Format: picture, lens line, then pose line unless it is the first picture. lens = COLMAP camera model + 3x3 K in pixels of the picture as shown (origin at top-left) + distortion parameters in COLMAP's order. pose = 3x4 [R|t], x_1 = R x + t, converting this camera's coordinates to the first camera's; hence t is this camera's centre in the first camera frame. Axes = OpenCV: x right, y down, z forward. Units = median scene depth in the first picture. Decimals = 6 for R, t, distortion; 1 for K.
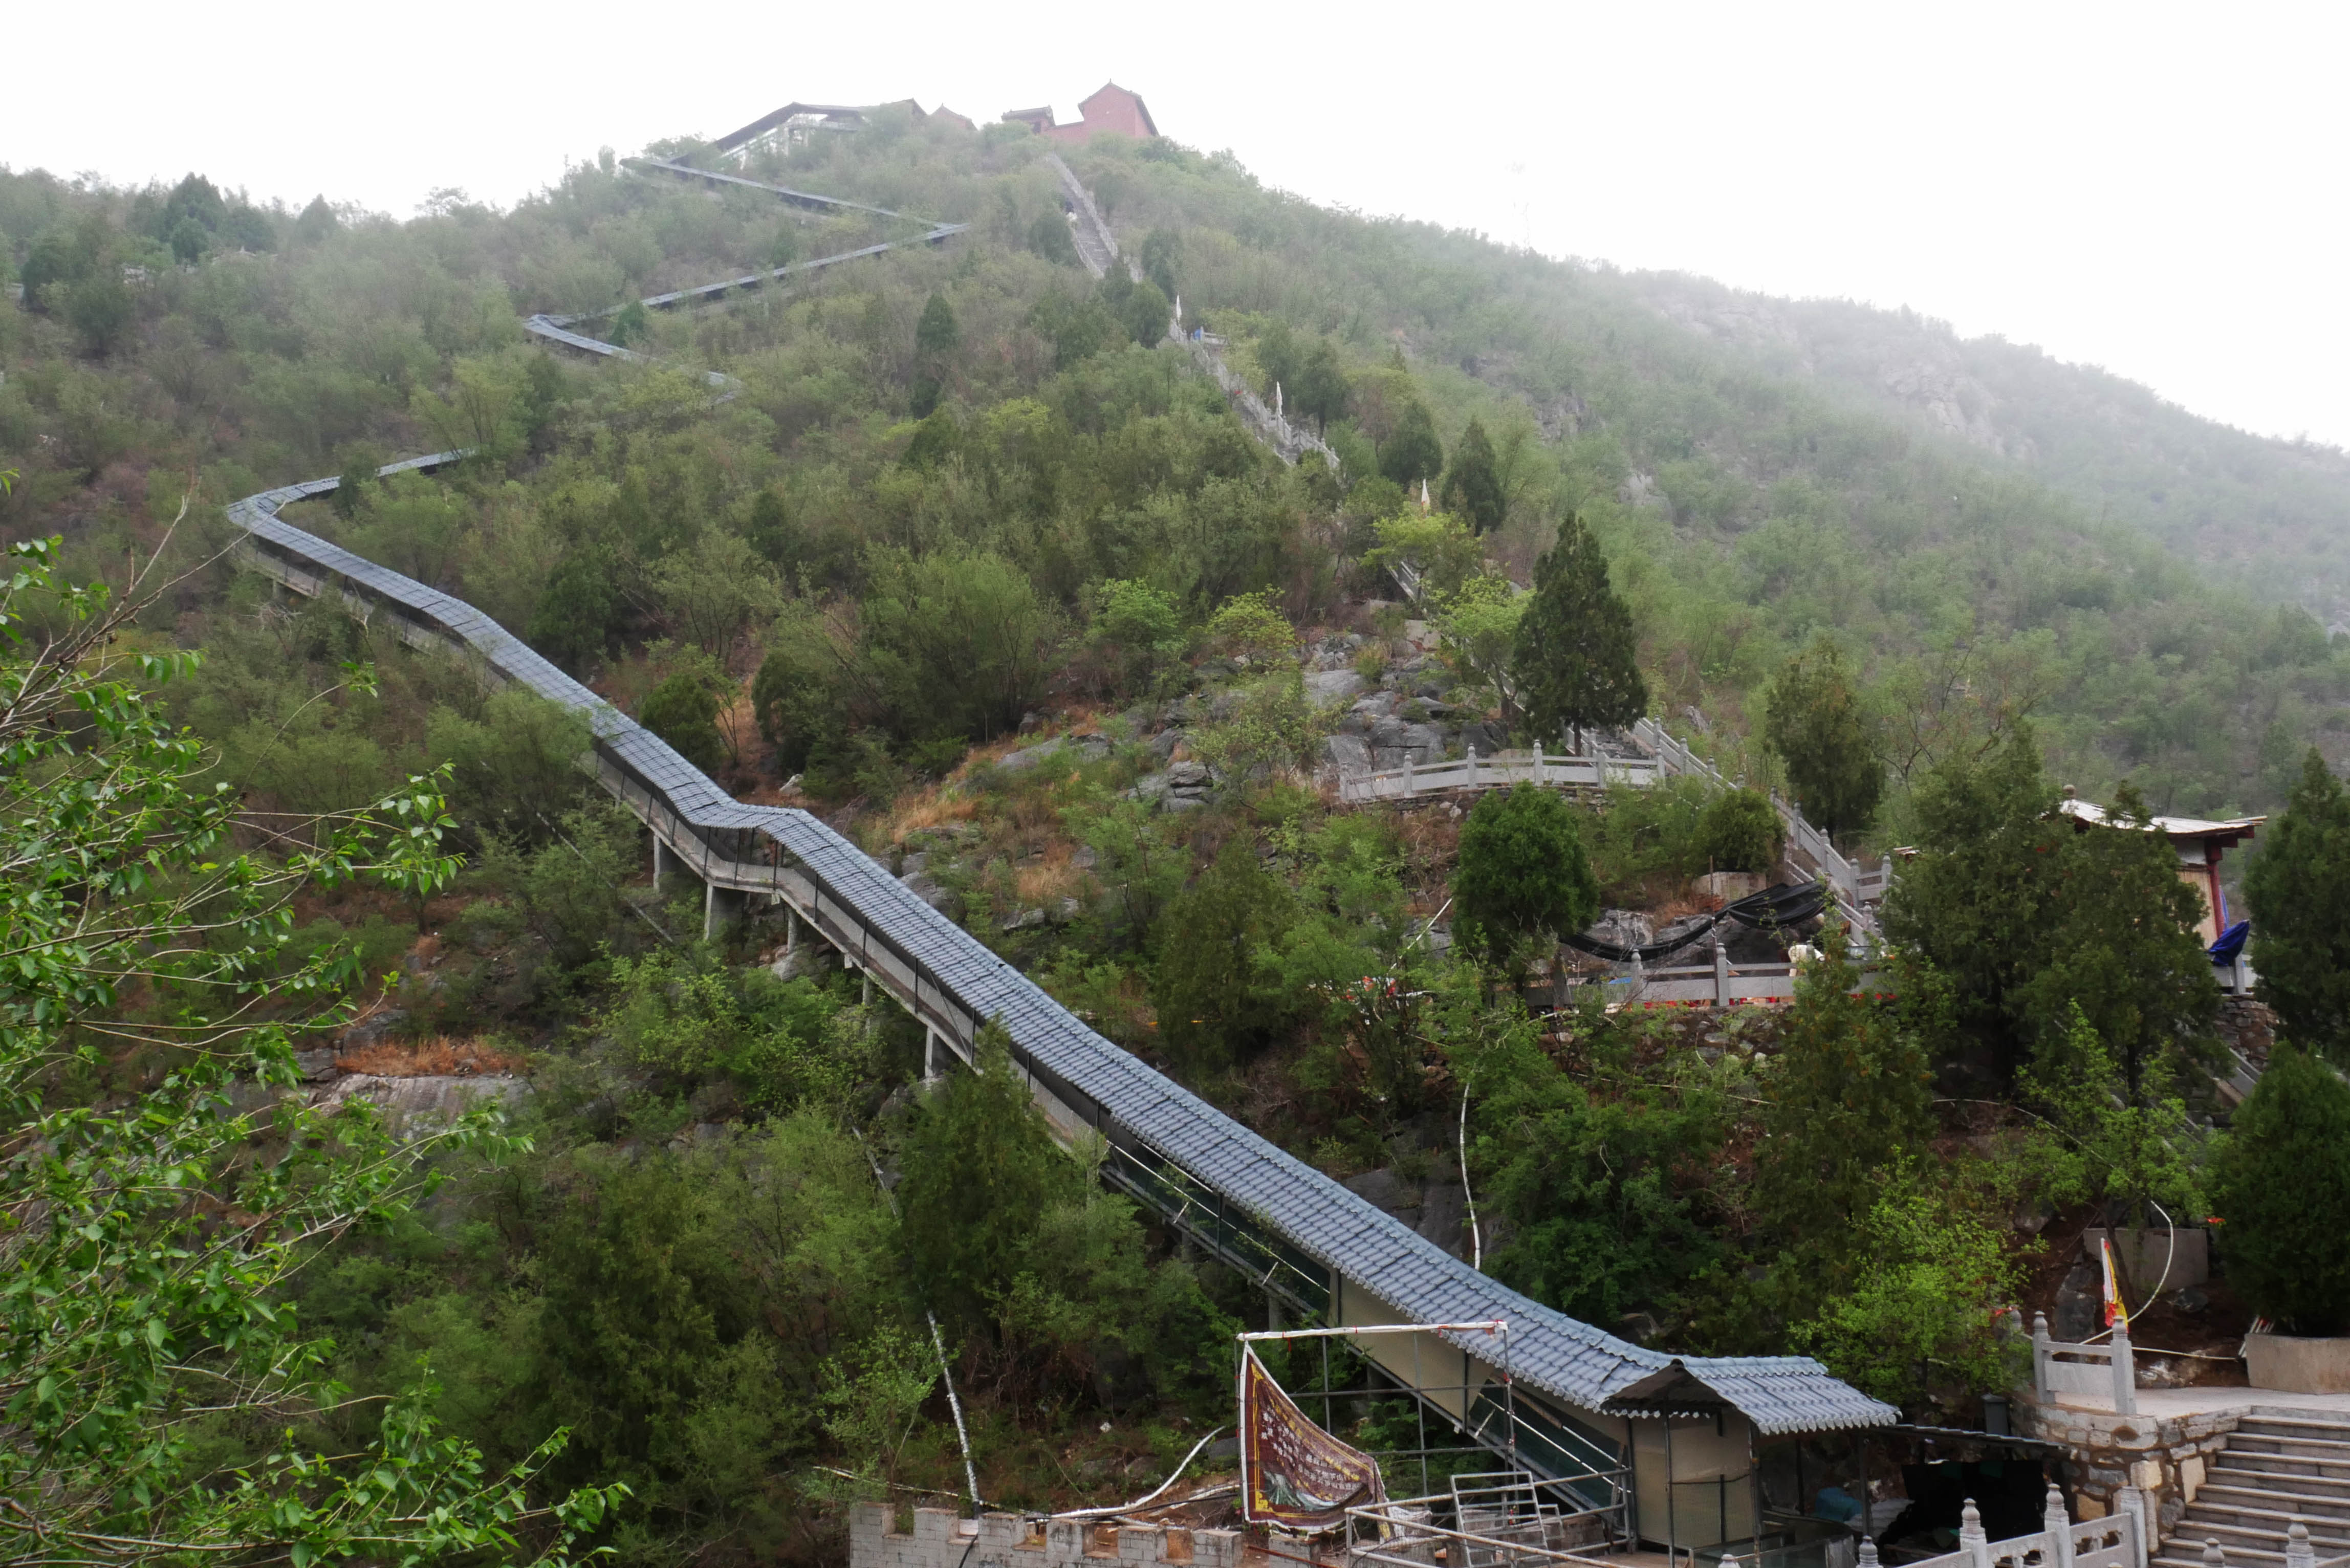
lens RADIAL K [[1999.4, 0, 1176.8], [0, 1999.4, 669.6], [0, 0, 1]] dist [-0.032928, -0.002044]
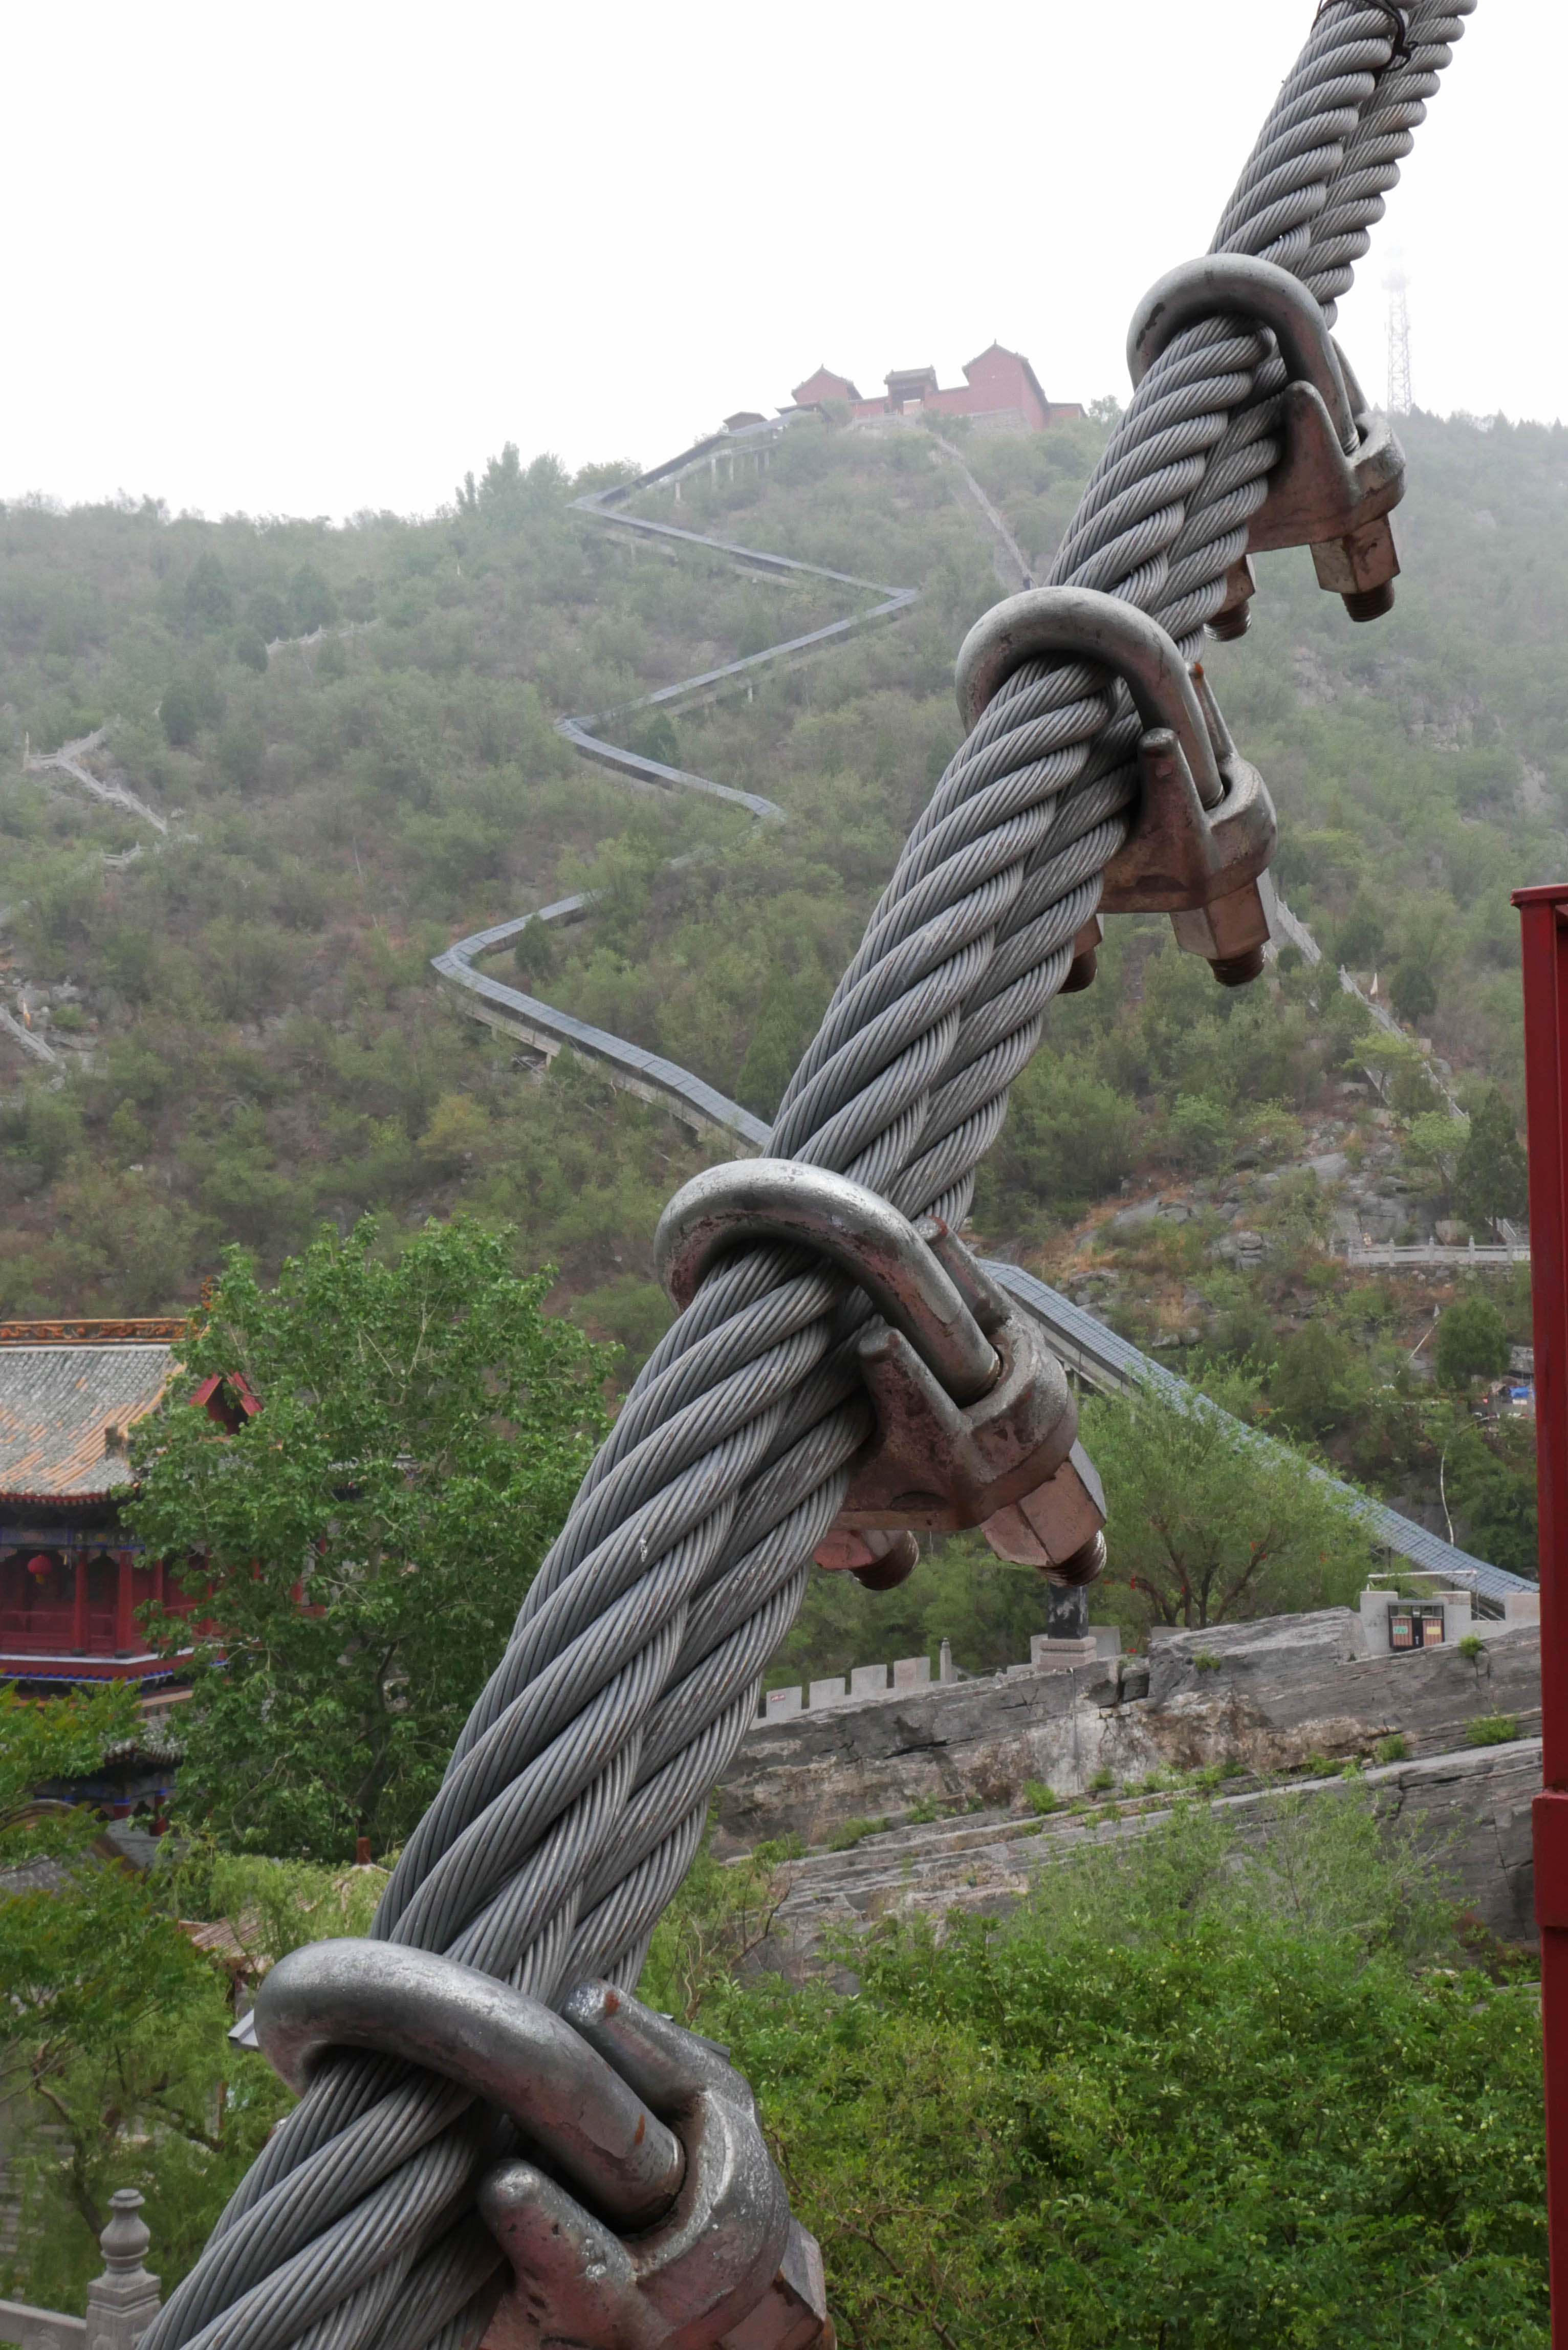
lens RADIAL K [[2383.4, 0, 784.0], [0, 2383.4, 1175.0], [0, 0, 1]] dist [-0.004885, -0.004799]
pose [[0.997640, -0.006206, -0.068386, -0.224397], [0.017078, 0.987040, 0.159562, -0.296686], [0.066509, -0.160353, 0.984816, -0.870899]]
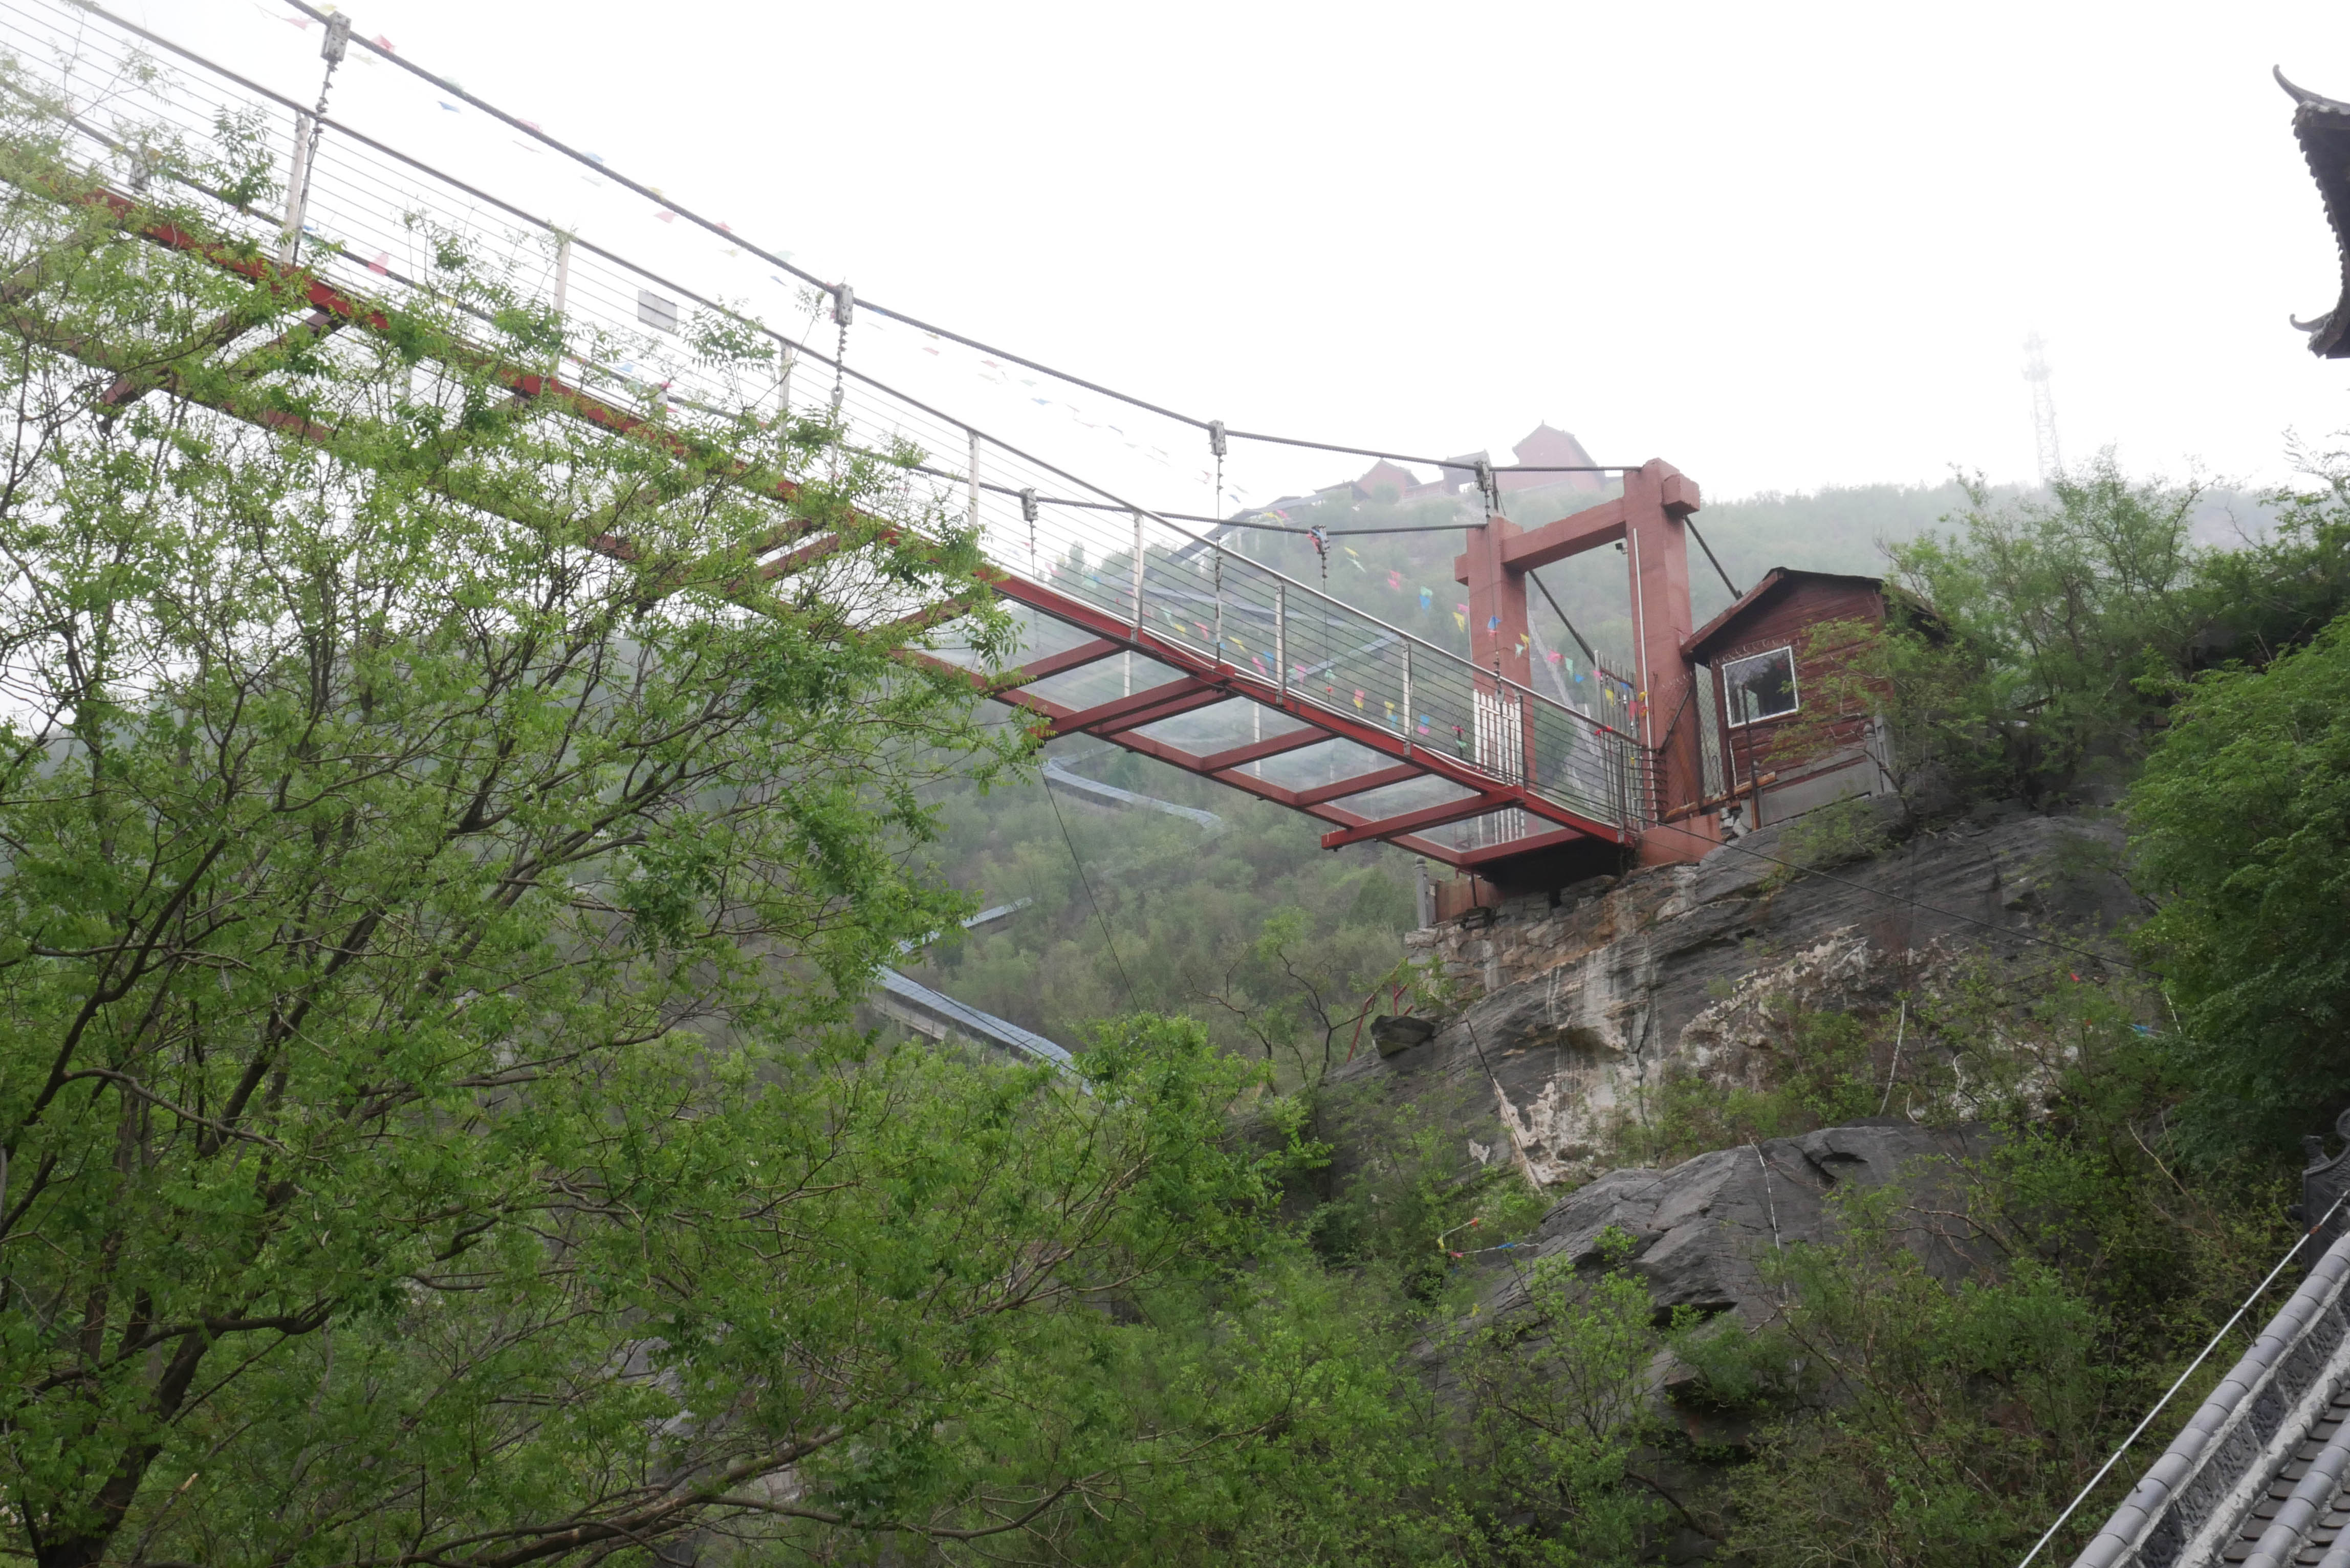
lens RADIAL K [[2383.4, 0, 1175.0], [0, 2383.4, 784.0], [0, 0, 1]] dist [-0.004885, -0.004799]
pose [[0.971454, -0.076600, -0.224522, 0.165745], [0.060907, 0.995245, -0.076014, -0.106348], [0.229277, 0.060169, 0.971500, -0.842071]]
